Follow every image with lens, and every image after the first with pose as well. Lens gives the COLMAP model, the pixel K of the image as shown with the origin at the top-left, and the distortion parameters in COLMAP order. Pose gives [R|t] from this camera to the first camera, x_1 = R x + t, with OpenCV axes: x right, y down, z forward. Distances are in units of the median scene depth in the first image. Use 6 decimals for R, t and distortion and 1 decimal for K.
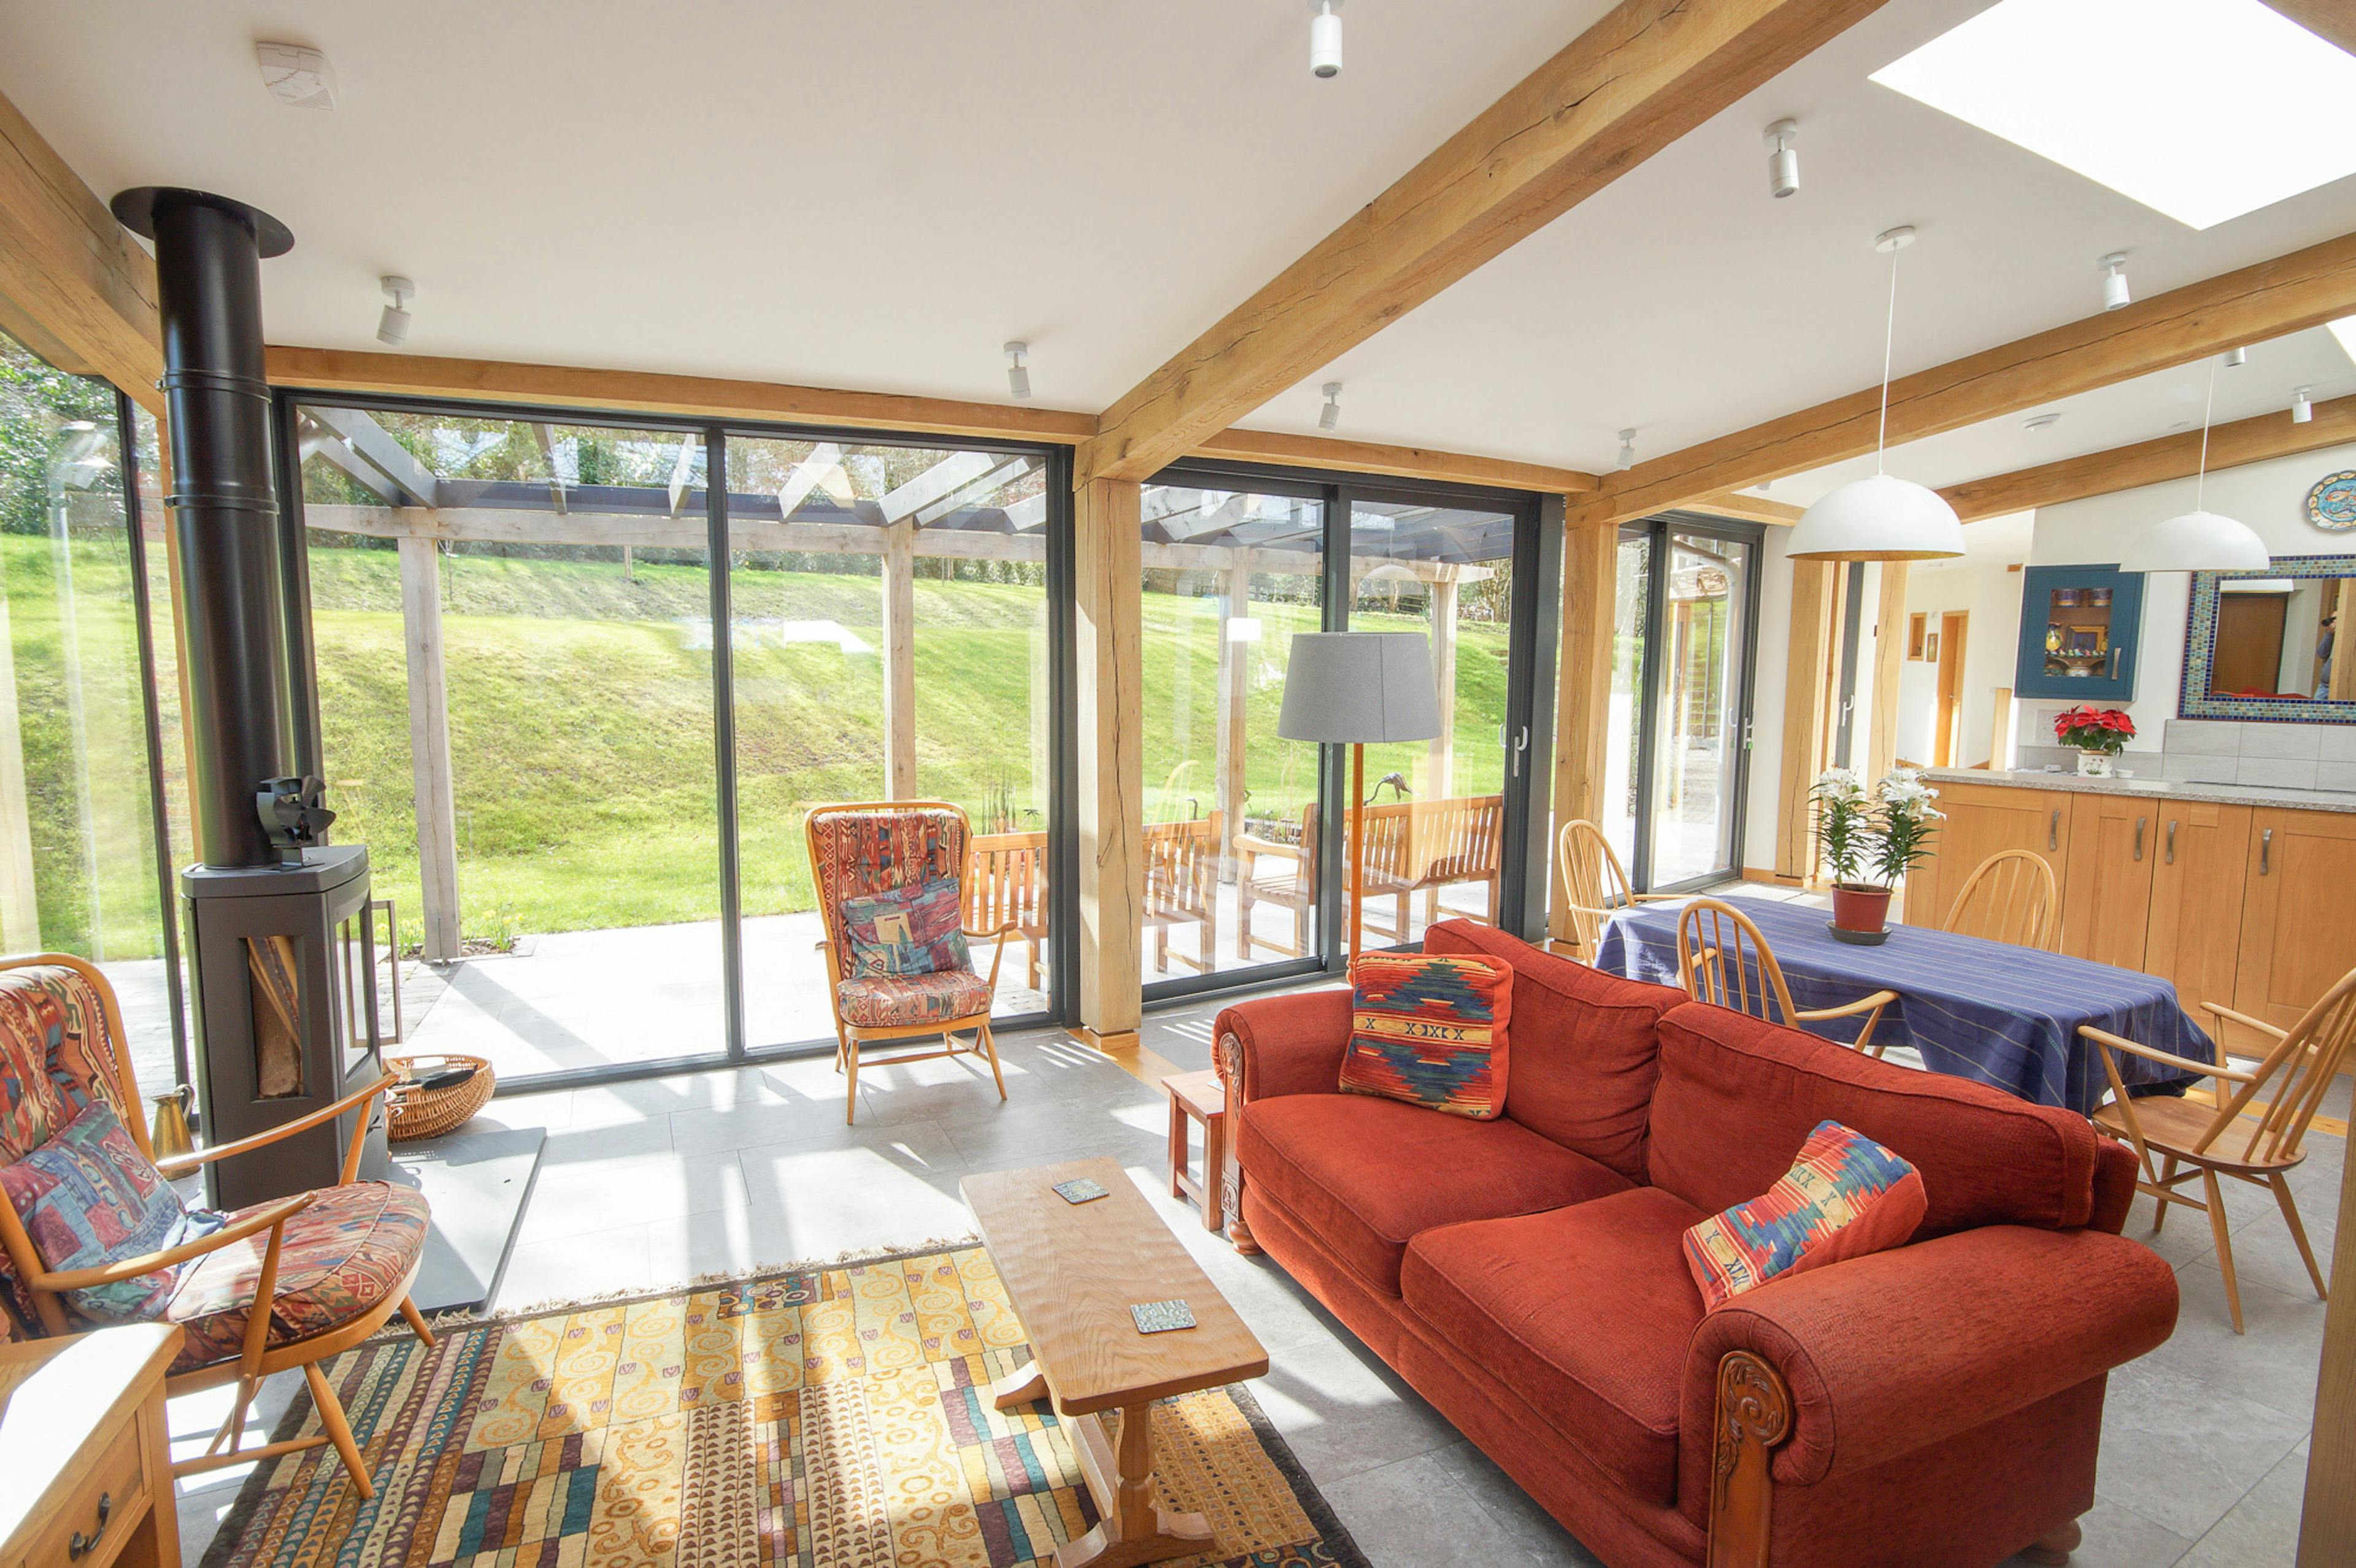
lens RADIAL K [[1261.1, 0, 1170.2], [0, 1261.1, 790.5], [0, 0, 1]] dist [0.008111, 0.002481]
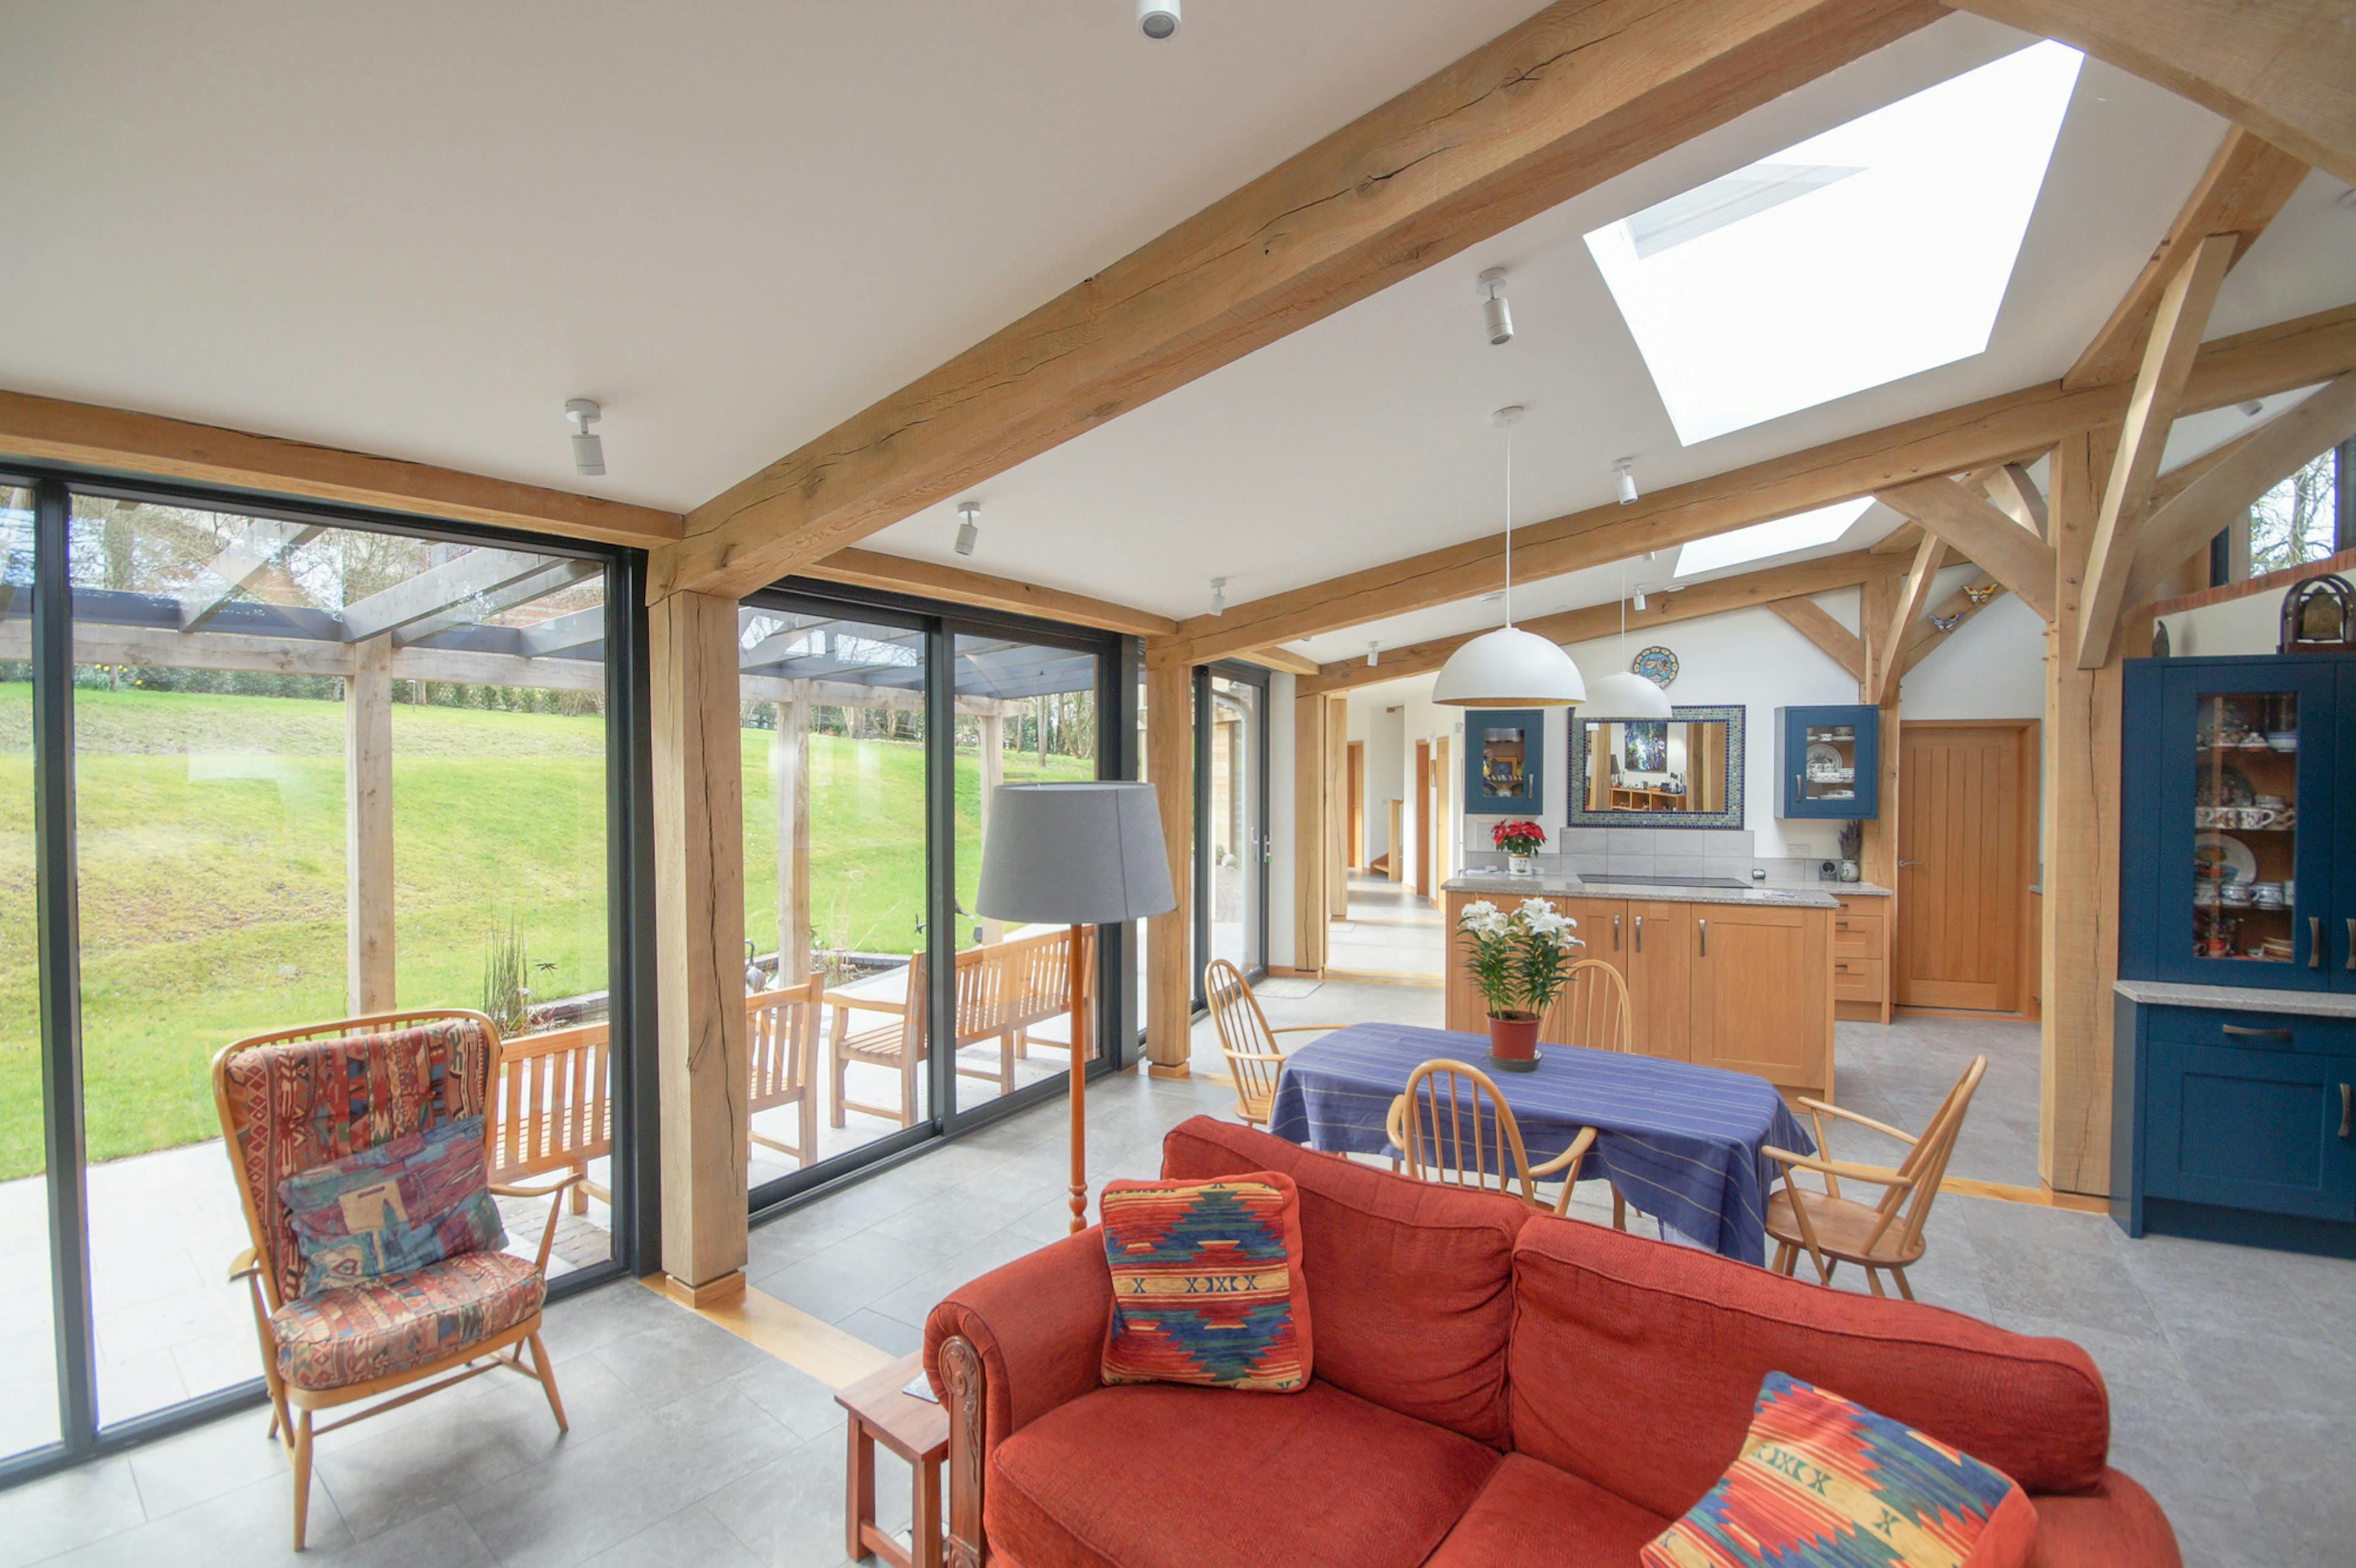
lens RADIAL K [[1086.7, 0, 1189.5], [0, 1086.7, 785.2], [0, 0, 1]] dist [-0.001669, 0.000608]
pose [[0.901698, -0.016964, 0.432033, -0.071800], [0.058761, 0.994767, -0.083579, -0.047687], [-0.428354, 0.100750, 0.897977, 0.258843]]
